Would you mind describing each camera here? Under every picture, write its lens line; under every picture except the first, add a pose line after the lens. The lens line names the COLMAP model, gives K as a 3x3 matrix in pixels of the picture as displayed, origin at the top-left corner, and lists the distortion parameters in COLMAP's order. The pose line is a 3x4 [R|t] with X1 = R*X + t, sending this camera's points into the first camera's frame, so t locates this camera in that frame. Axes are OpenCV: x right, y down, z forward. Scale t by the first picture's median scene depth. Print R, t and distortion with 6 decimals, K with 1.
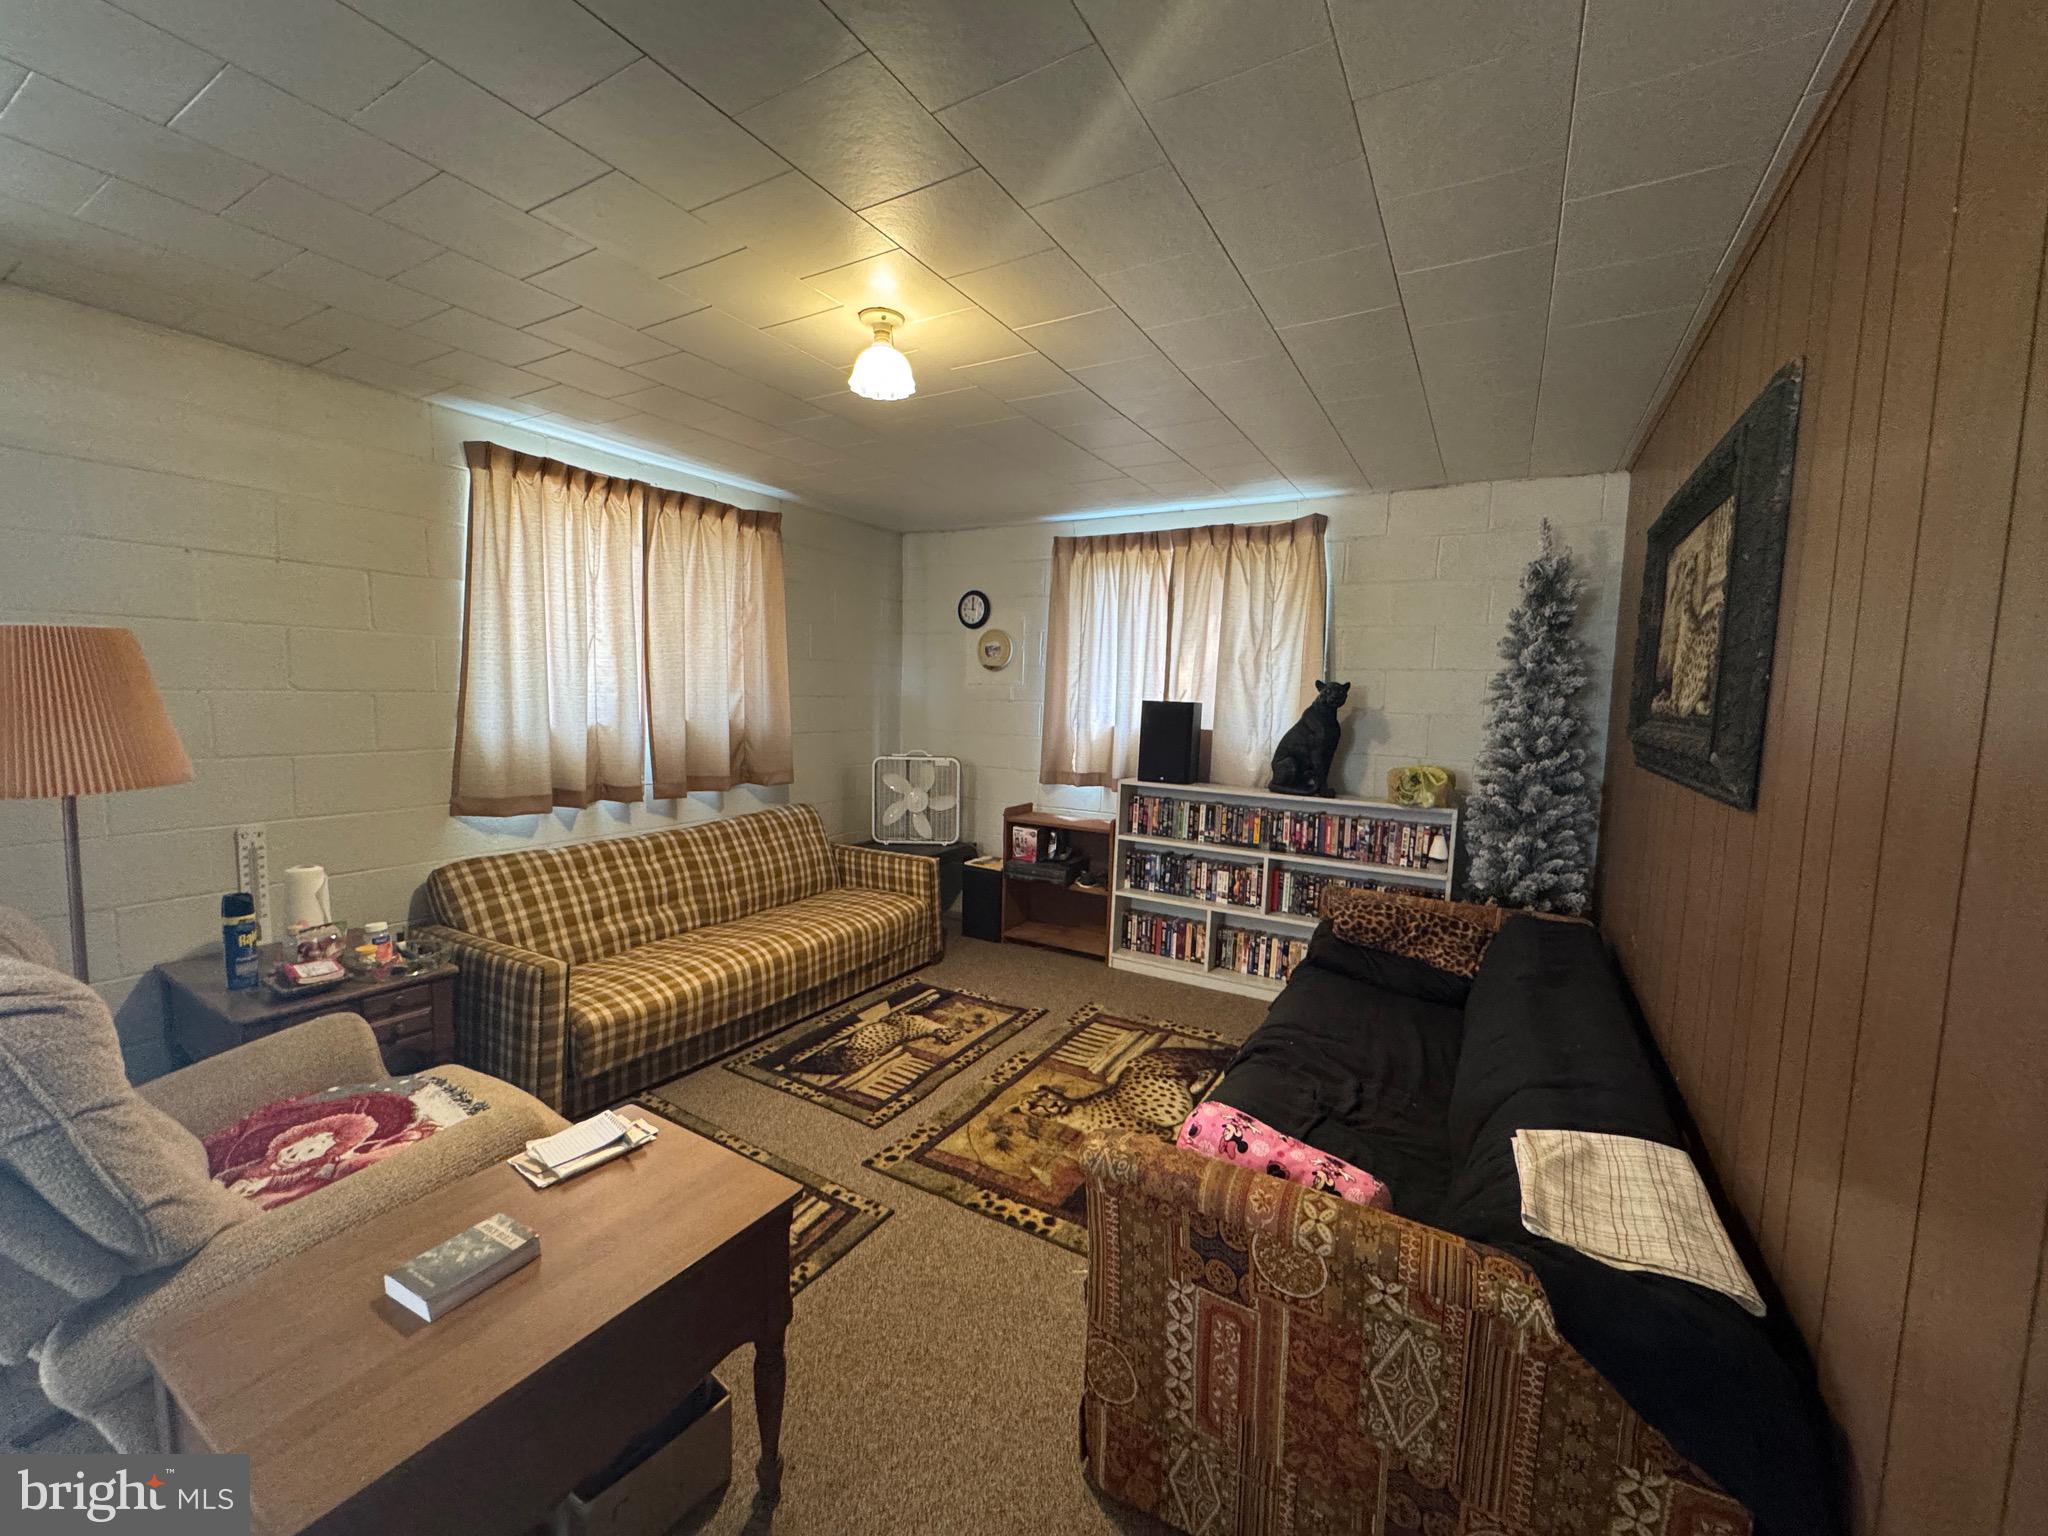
lens RADIAL K [[816.2, 0, 1021.2], [0, 816.2, 768.6], [0, 0, 1]] dist [0.000705, -0.000584]
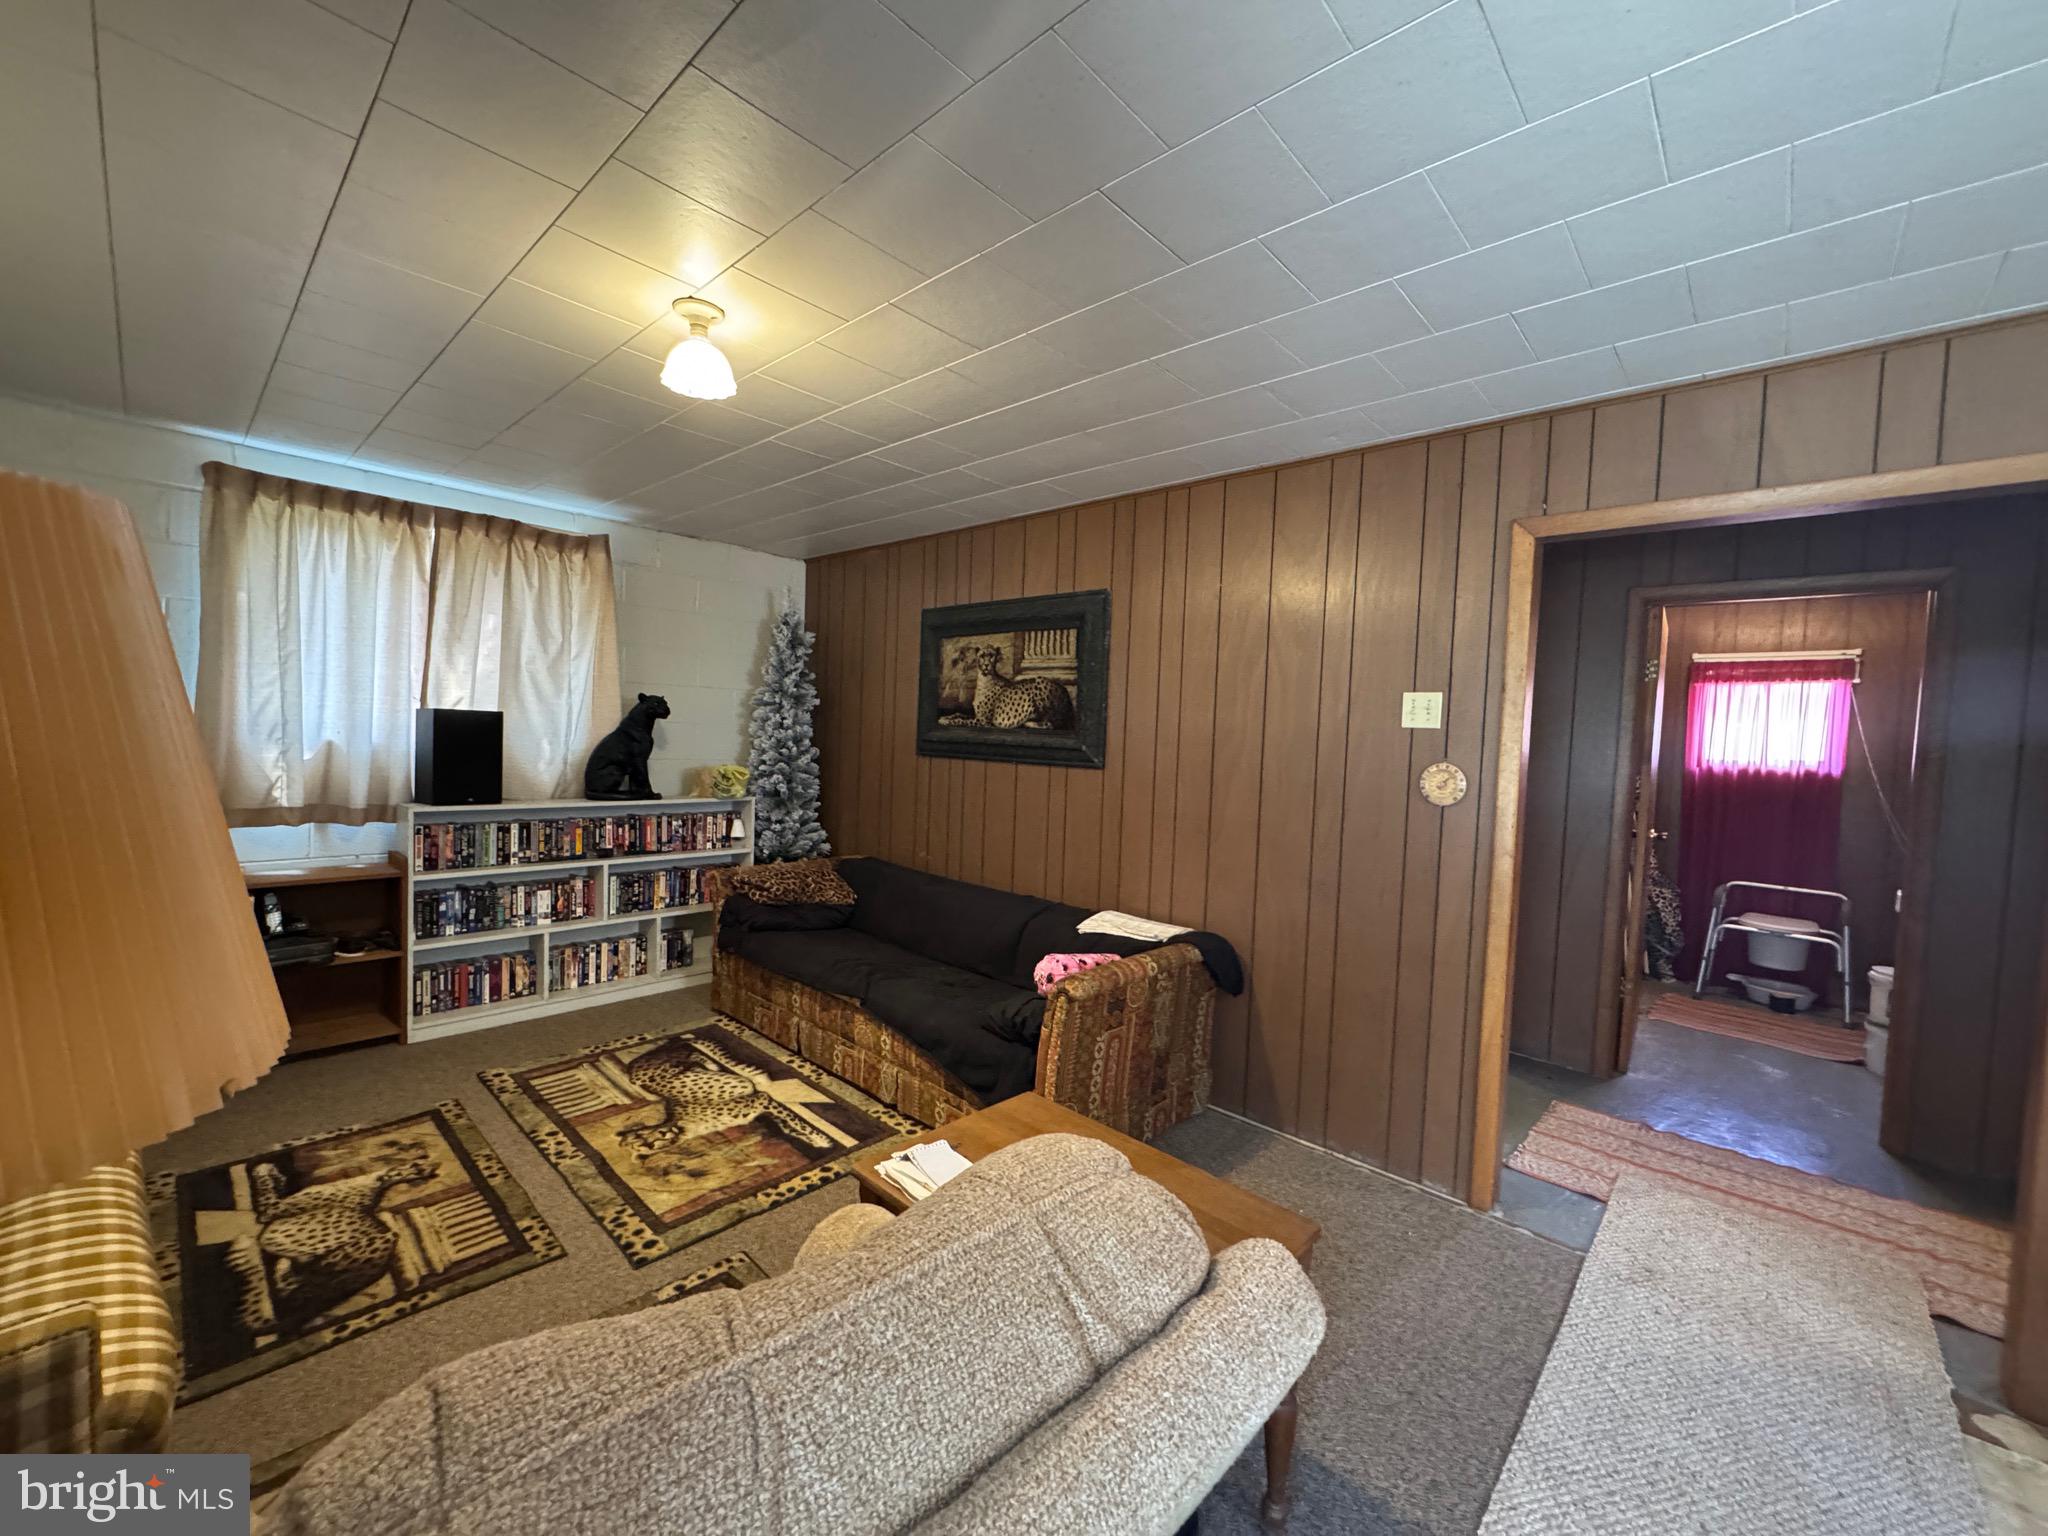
lens RADIAL K [[816.2, 0, 1021.2], [0, 816.2, 768.6], [0, 0, 1]] dist [0.000705, -0.000584]
pose [[0.221386, -0.062639, 0.973172, -0.569503], [0.059194, 0.996958, 0.050704, -0.031835], [-0.973388, 0.046381, 0.224421, 0.253493]]
